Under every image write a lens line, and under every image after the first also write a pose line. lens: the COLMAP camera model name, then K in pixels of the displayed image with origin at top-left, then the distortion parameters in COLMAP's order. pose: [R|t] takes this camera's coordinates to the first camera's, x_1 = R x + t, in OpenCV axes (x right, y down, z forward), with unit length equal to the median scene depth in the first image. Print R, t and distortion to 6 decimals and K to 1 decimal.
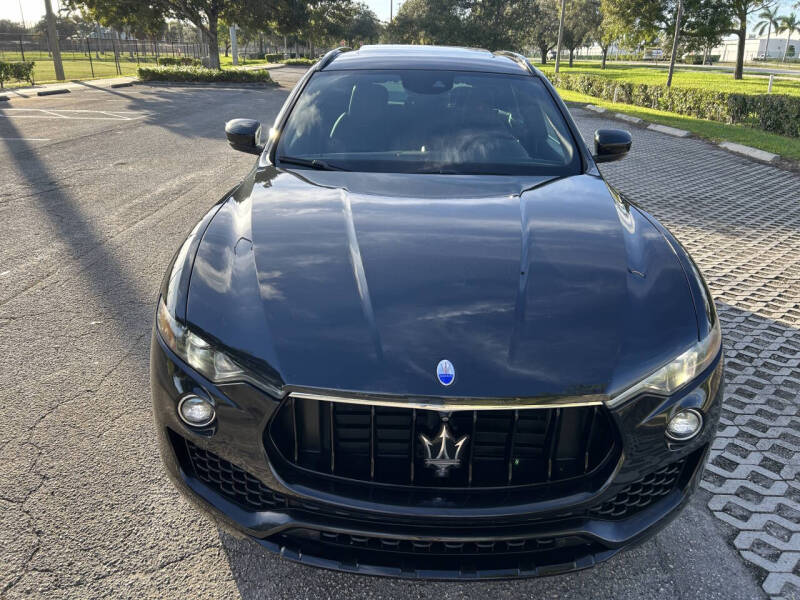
lens RADIAL K [[609.1, 0, 397.5], [0, 609.1, 296.1], [0, 0, 1]] dist [0.057085, -0.061917]
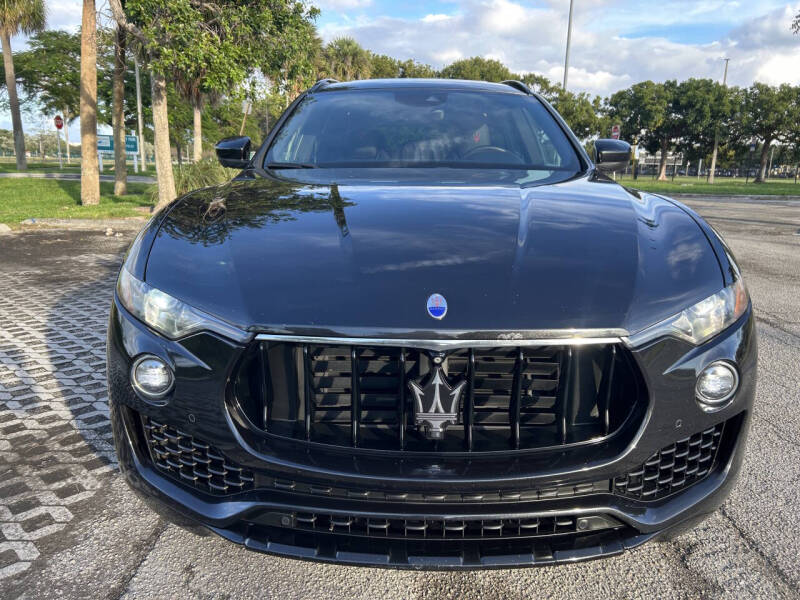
lens RADIAL K [[609.1, 0, 404.4], [0, 609.1, 297.2], [0, 0, 1]] dist [0.057085, -0.061917]
pose [[0.999861, -0.016374, 0.003002, 0.022801], [0.016638, 0.988867, -0.147871, 0.182944], [-0.000547, 0.147901, 0.989002, 0.110956]]
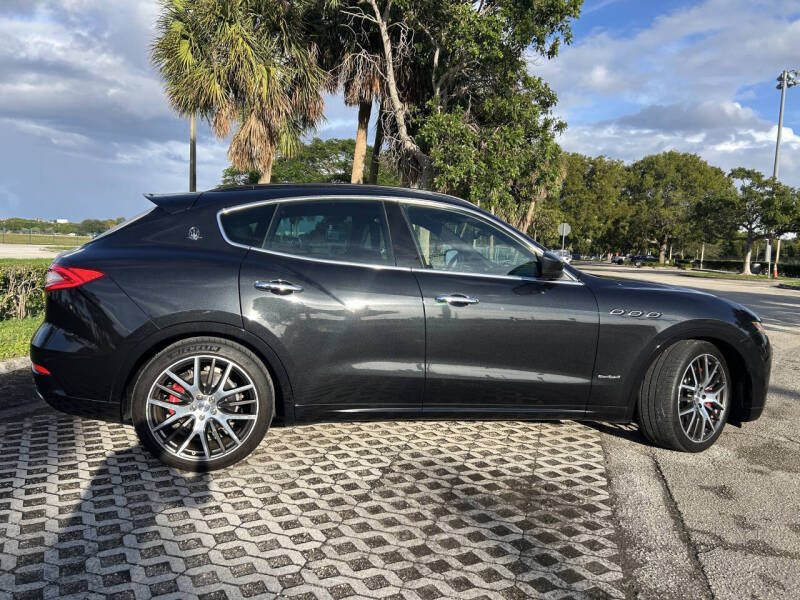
lens RADIAL K [[609.1, 0, 403.2], [0, 609.1, 297.5], [0, 0, 1]] dist [0.057085, -0.061917]
pose [[0.962451, 0.022289, -0.270540, -0.601835], [-0.099819, 0.955857, -0.276357, 0.279597], [0.252438, 0.292985, 0.922190, -0.326490]]
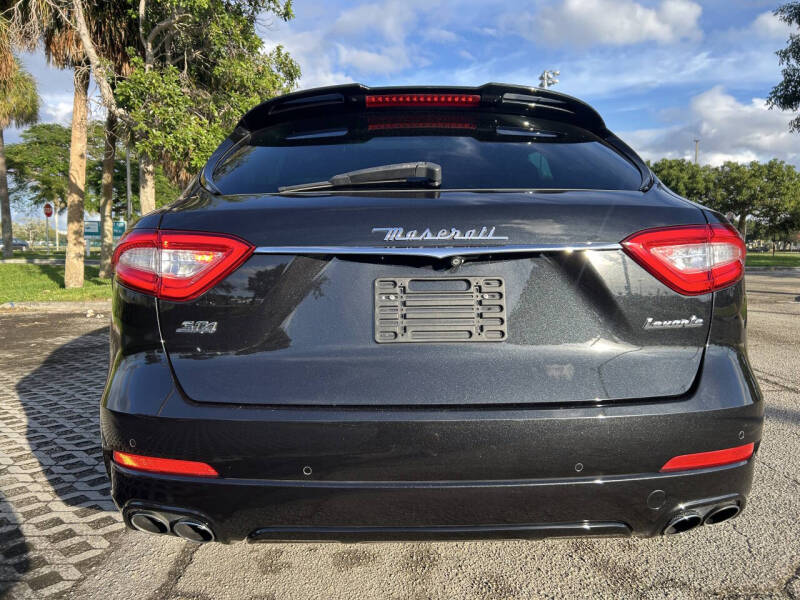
lens RADIAL K [[609.1, 0, 396.4], [0, 609.1, 300.0], [0, 0, 1]] dist [0.057085, -0.061917]
pose [[0.999213, -0.036159, 0.016282, -0.020106], [0.039212, 0.962153, -0.269675, 0.172646], [-0.005915, 0.270102, 0.962814, 0.277123]]
